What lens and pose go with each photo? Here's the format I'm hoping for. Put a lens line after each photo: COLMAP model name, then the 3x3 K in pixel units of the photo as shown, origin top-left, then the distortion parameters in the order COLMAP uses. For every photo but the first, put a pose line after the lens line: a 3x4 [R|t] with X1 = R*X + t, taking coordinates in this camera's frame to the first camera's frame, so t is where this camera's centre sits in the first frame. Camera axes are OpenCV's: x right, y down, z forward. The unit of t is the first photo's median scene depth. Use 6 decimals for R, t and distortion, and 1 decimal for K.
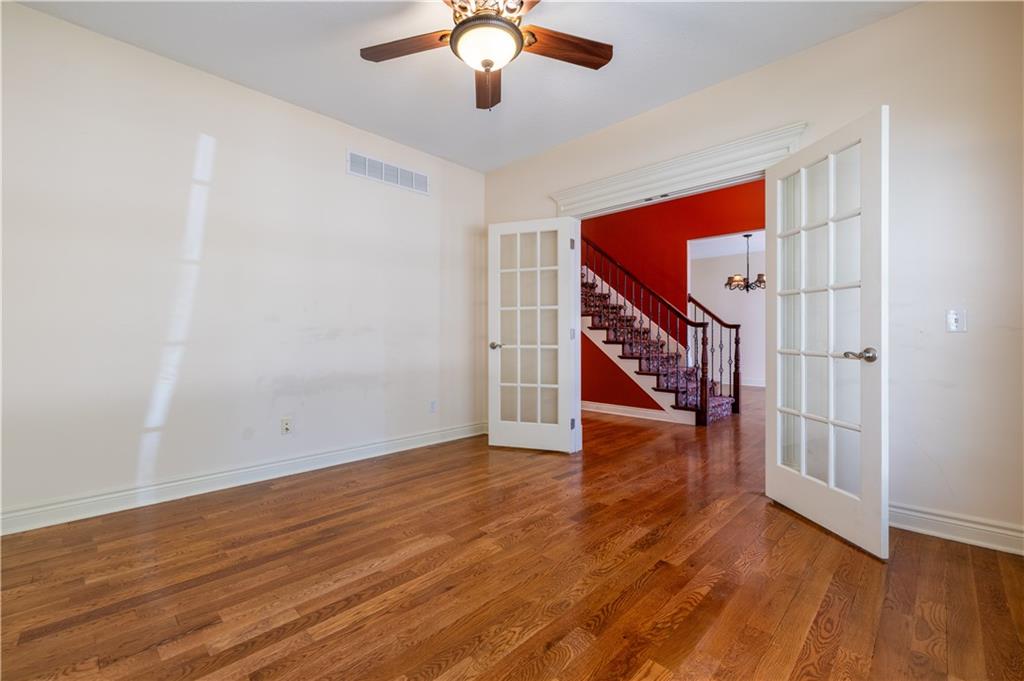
lens RADIAL K [[429.3, 0, 507.1], [0, 429.3, 337.1], [0, 0, 1]] dist [0.000428, 0.000058]
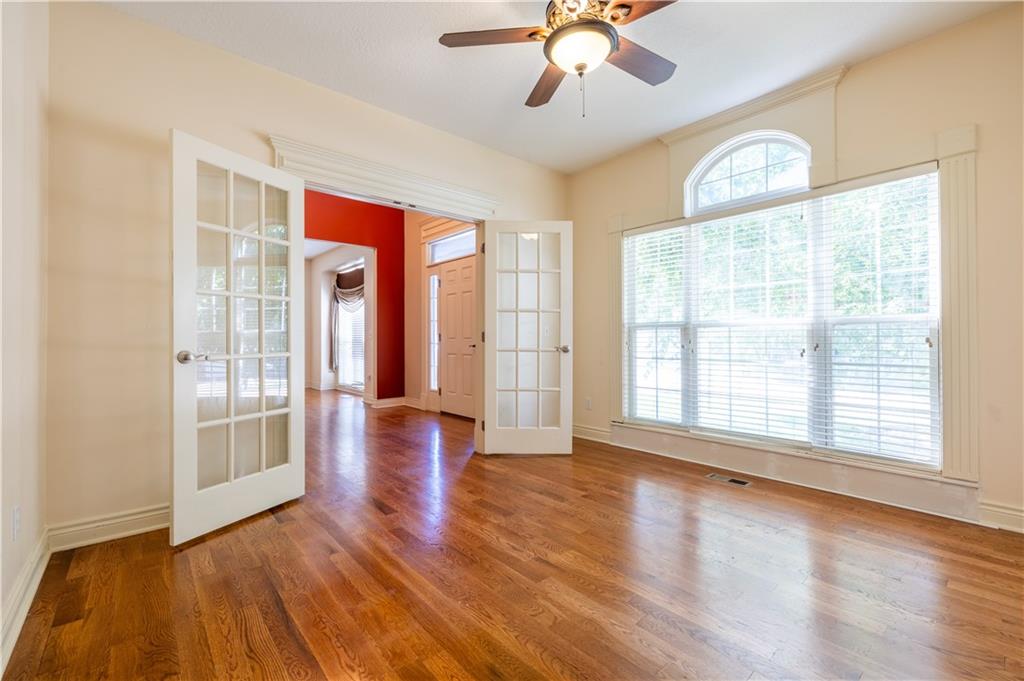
lens RADIAL K [[429.3, 0, 507.1], [0, 429.3, 337.1], [0, 0, 1]] dist [0.000428, 0.000058]
pose [[0.087942, 0.005838, 0.996109, -0.818220], [0.001127, 0.999982, -0.005960, -0.001691], [-0.996125, 0.001646, 0.087934, 0.839840]]
